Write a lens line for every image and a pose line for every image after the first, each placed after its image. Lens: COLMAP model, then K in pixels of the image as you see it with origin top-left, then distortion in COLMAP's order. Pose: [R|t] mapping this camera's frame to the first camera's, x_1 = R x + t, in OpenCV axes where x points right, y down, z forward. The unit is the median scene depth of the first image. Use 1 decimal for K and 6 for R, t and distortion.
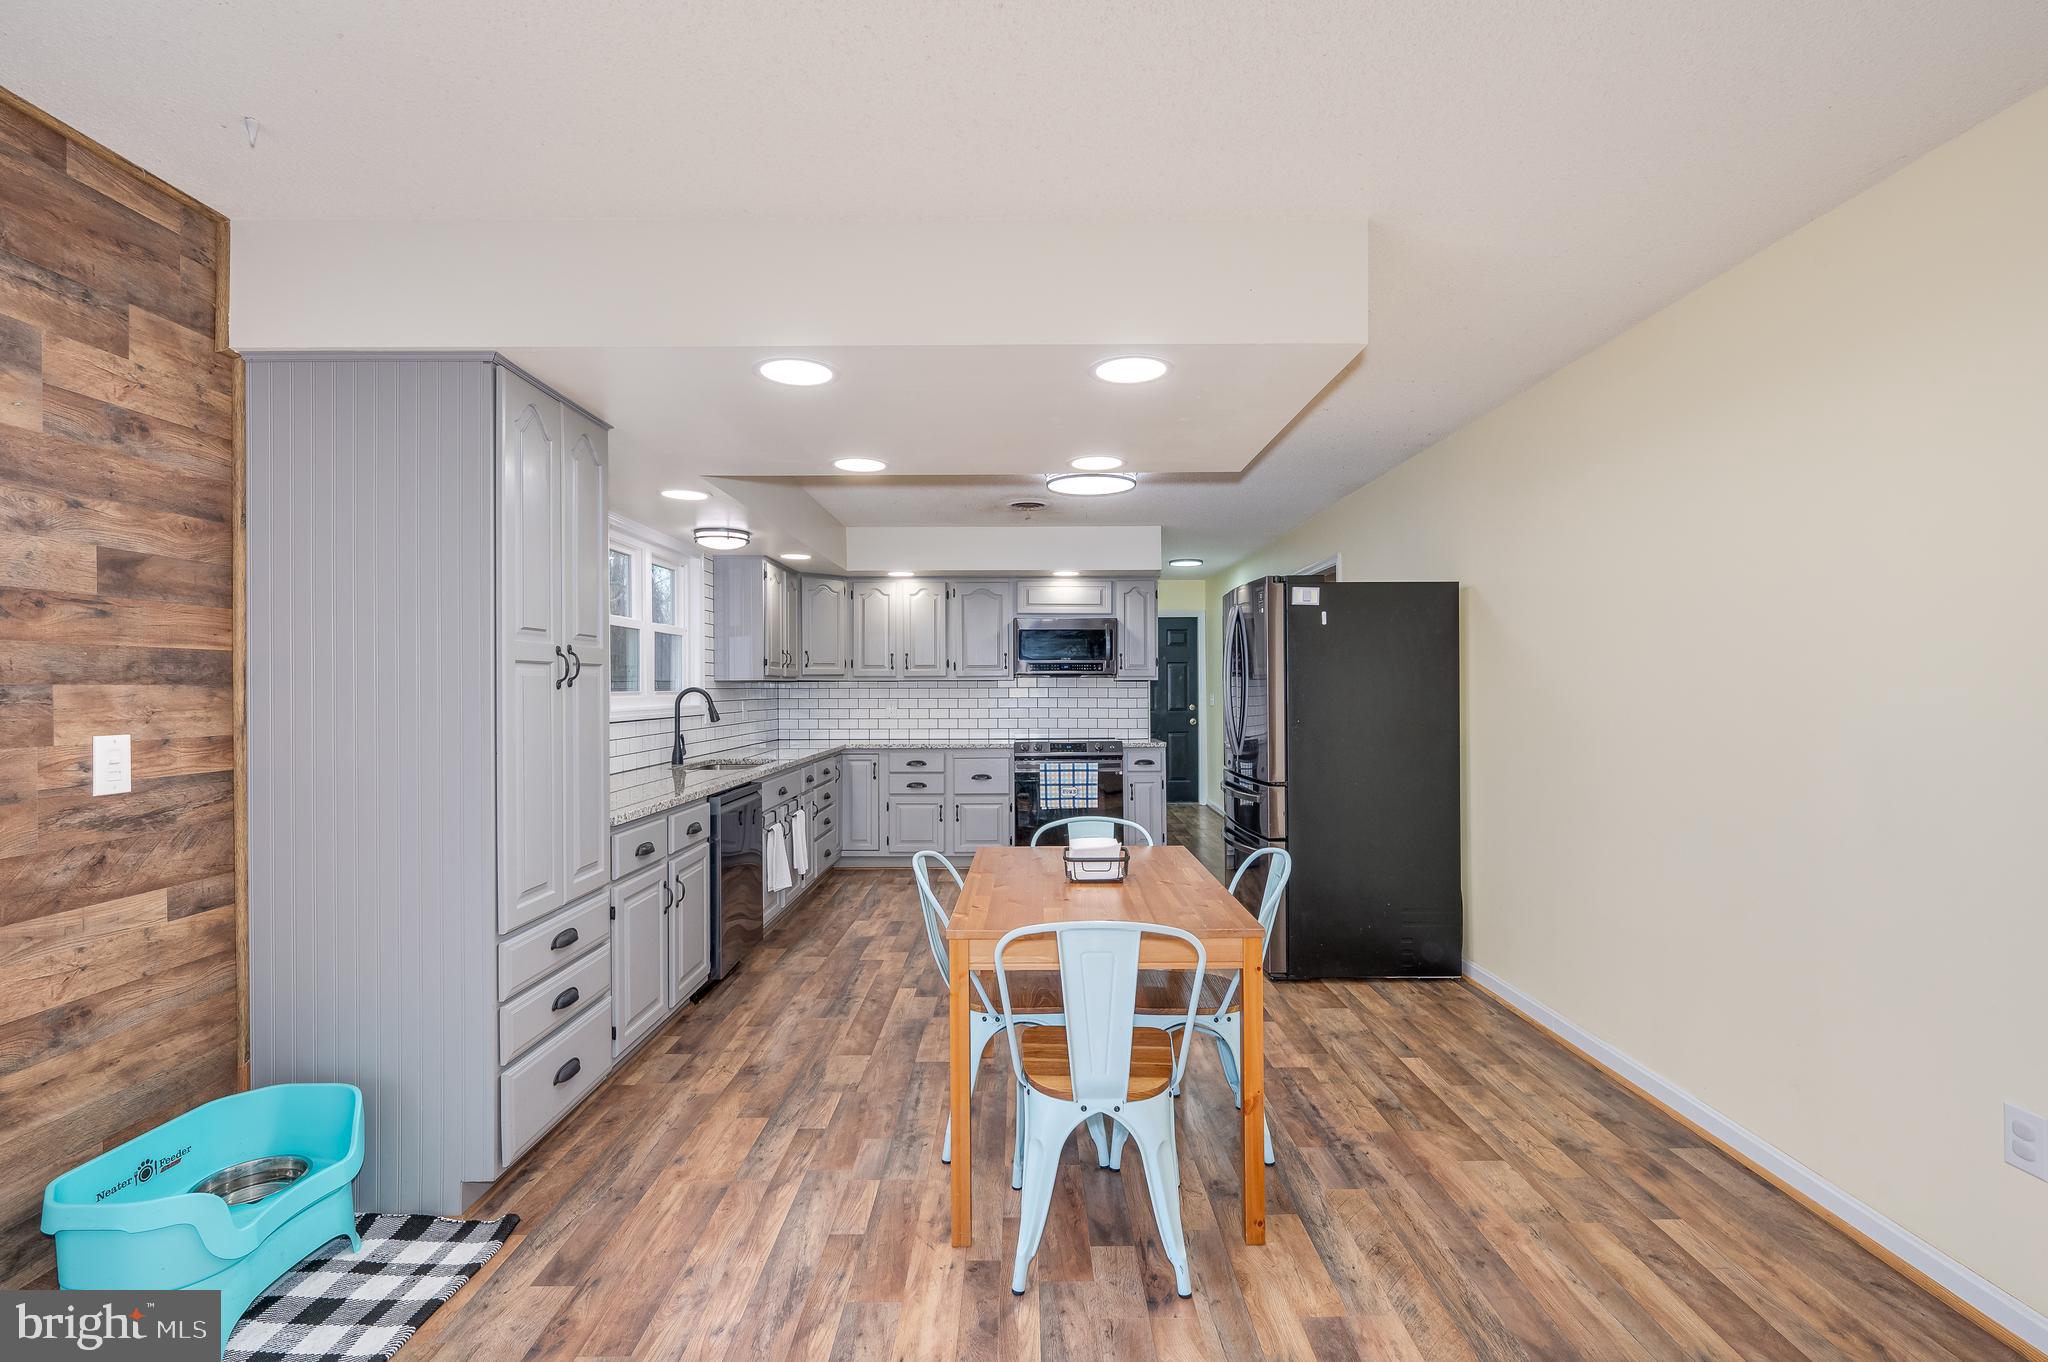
lens RADIAL K [[902.4, 0, 1022.1], [0, 902.4, 688.4], [0, 0, 1]] dist [0.000215, 0.000246]
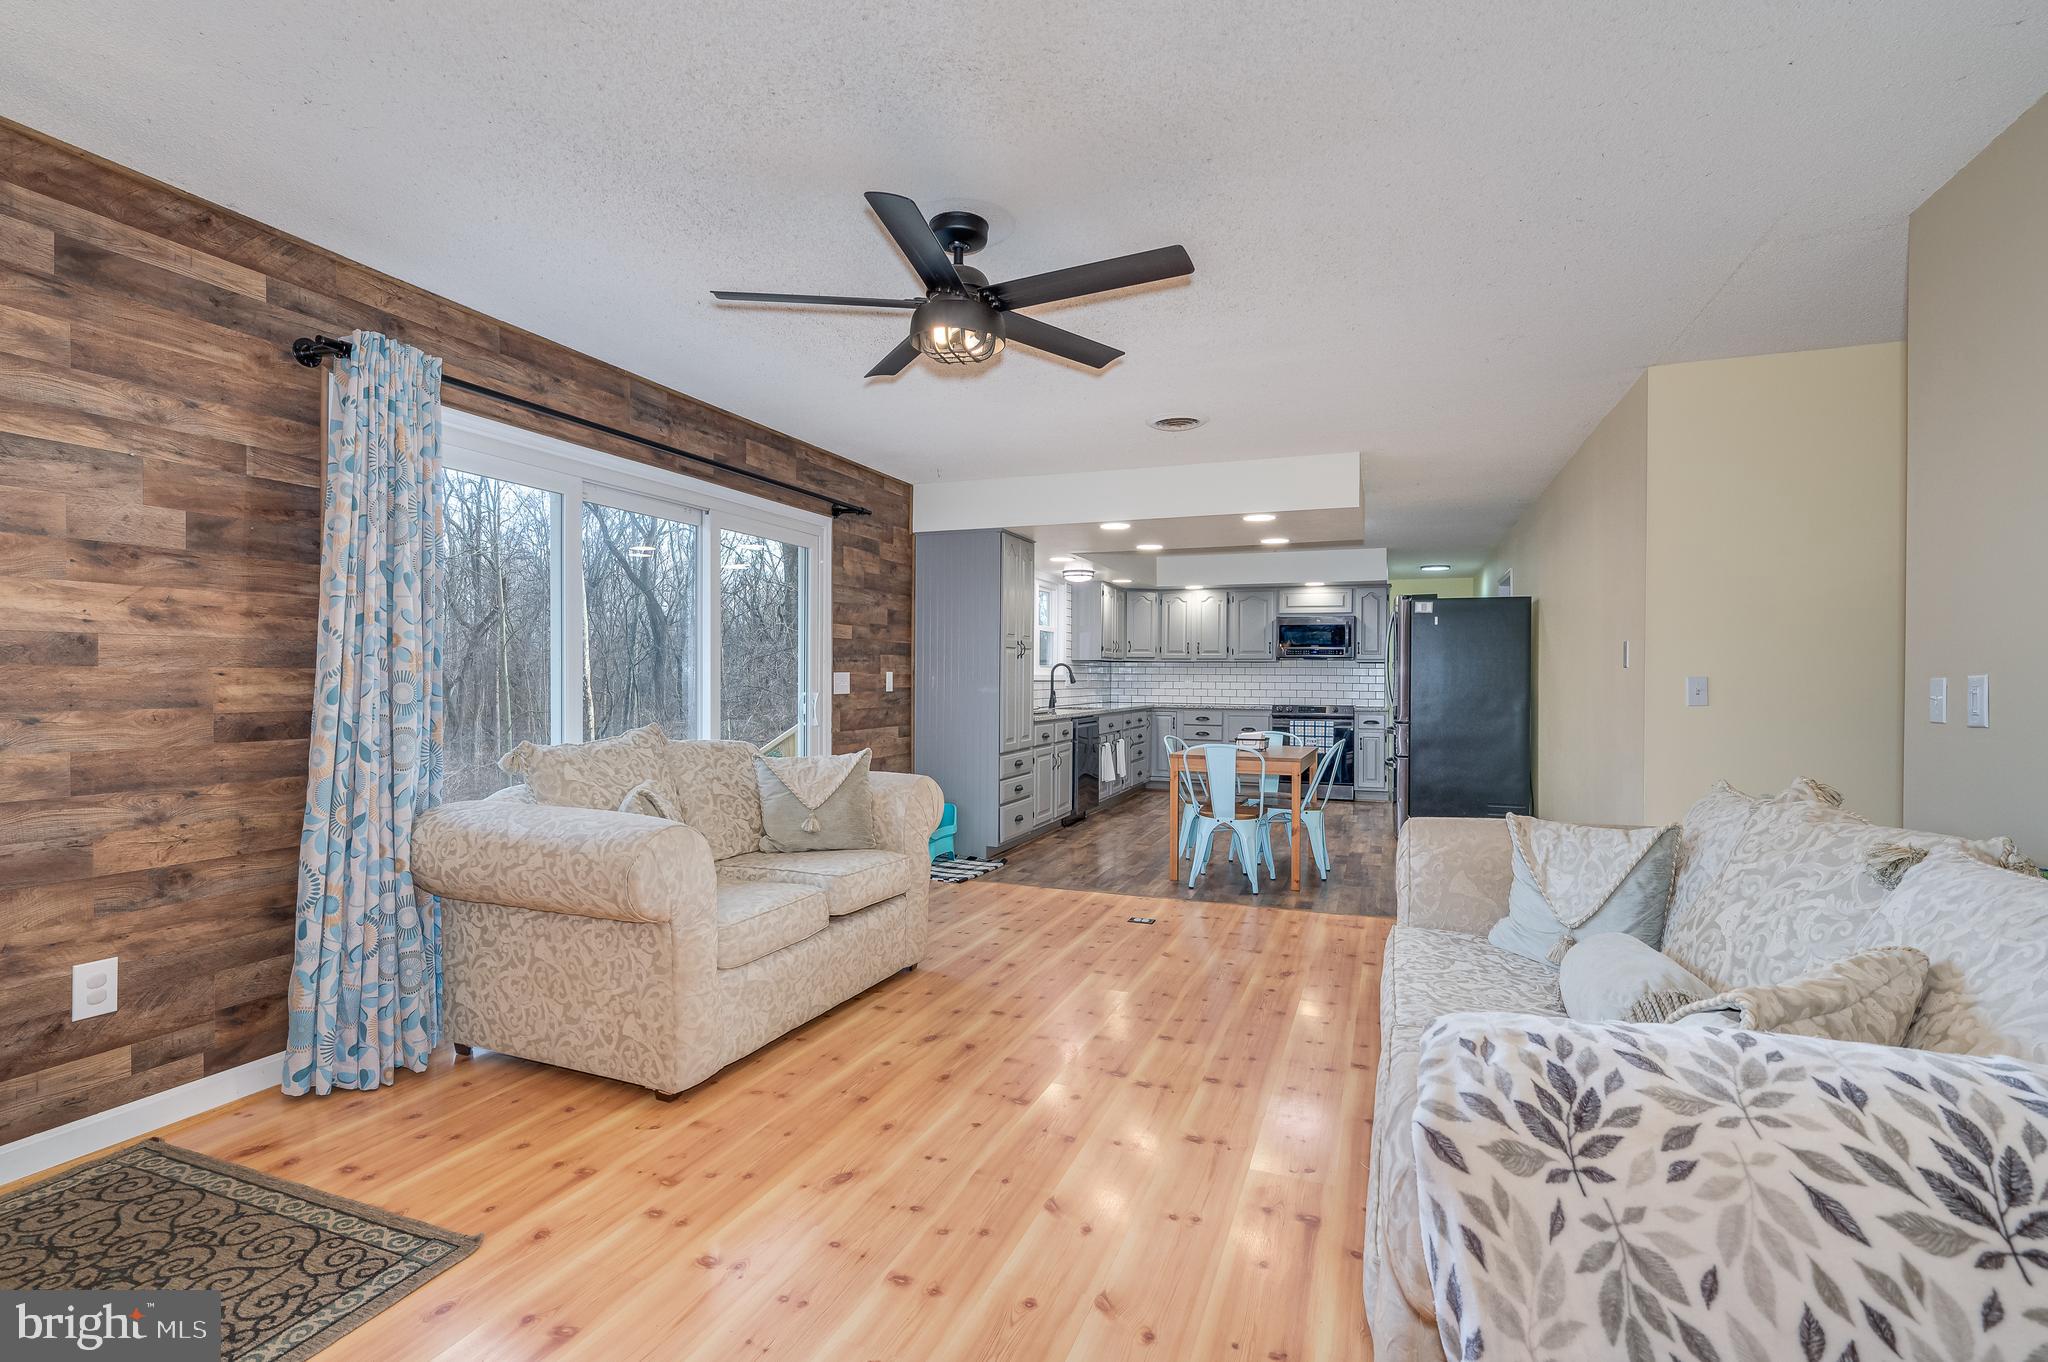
lens RADIAL K [[919.9, 0, 1001.4], [0, 919.9, 682.6], [0, 0, 1]] dist [0.000204, 0.000043]
pose [[0.925414, 0.014195, -0.378692, 0.363888], [-0.011824, 0.999893, 0.008586, 0.042543], [0.378773, -0.003468, 0.925483, -1.248277]]
